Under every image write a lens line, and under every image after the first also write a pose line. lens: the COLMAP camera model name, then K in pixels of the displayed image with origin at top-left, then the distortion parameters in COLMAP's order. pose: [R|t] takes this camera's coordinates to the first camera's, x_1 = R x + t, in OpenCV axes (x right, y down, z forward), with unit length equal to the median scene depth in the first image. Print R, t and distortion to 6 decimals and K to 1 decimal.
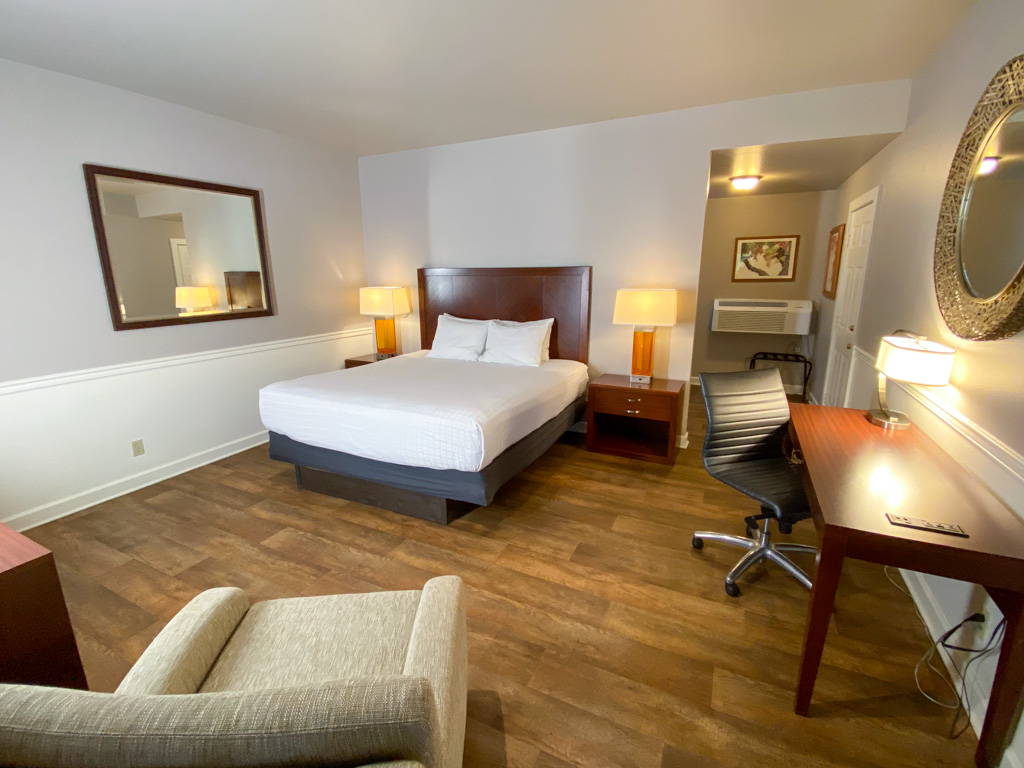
lens RADIAL K [[493.0, 0, 512.0], [0, 493.0, 384.0], [0, 0, 1]] dist [0.019433, -0.017467]
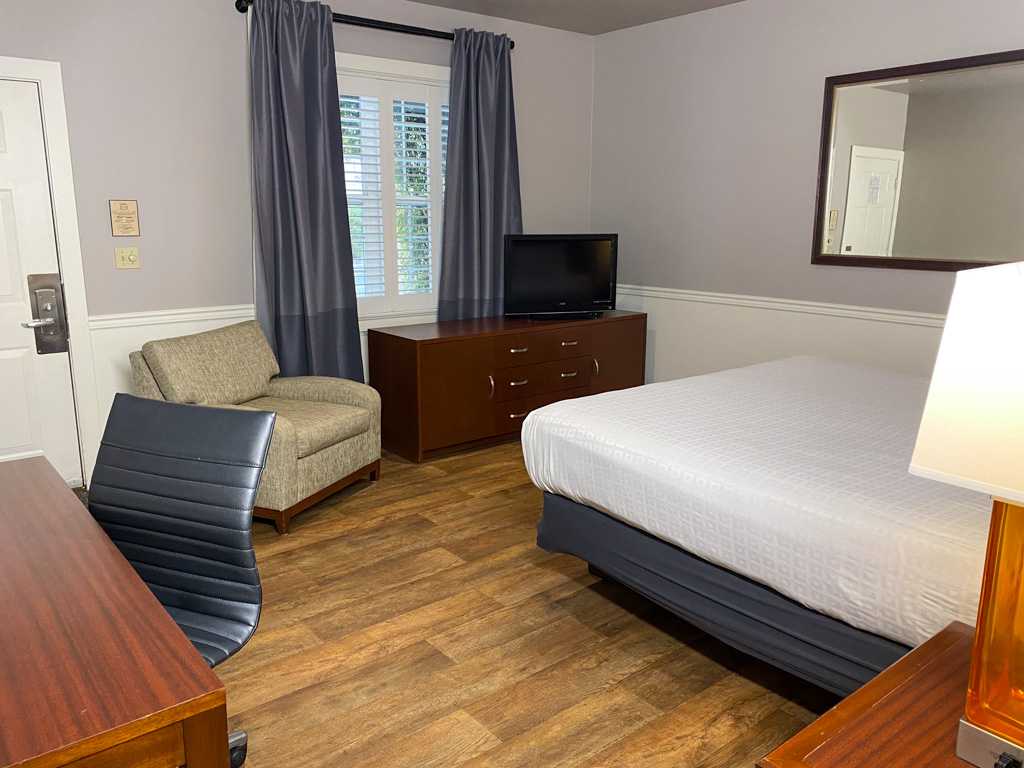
lens RADIAL K [[827.4, 0, 512.0], [0, 827.4, 384.0], [0, 0, 1]] dist [-0.000327, 0.000039]
pose [[-0.463533, 0.198894, -0.863469, 0.954393], [-0.196330, 0.927207, 0.318971, -0.333147], [0.864055, 0.317379, -0.390742, 1.441228]]
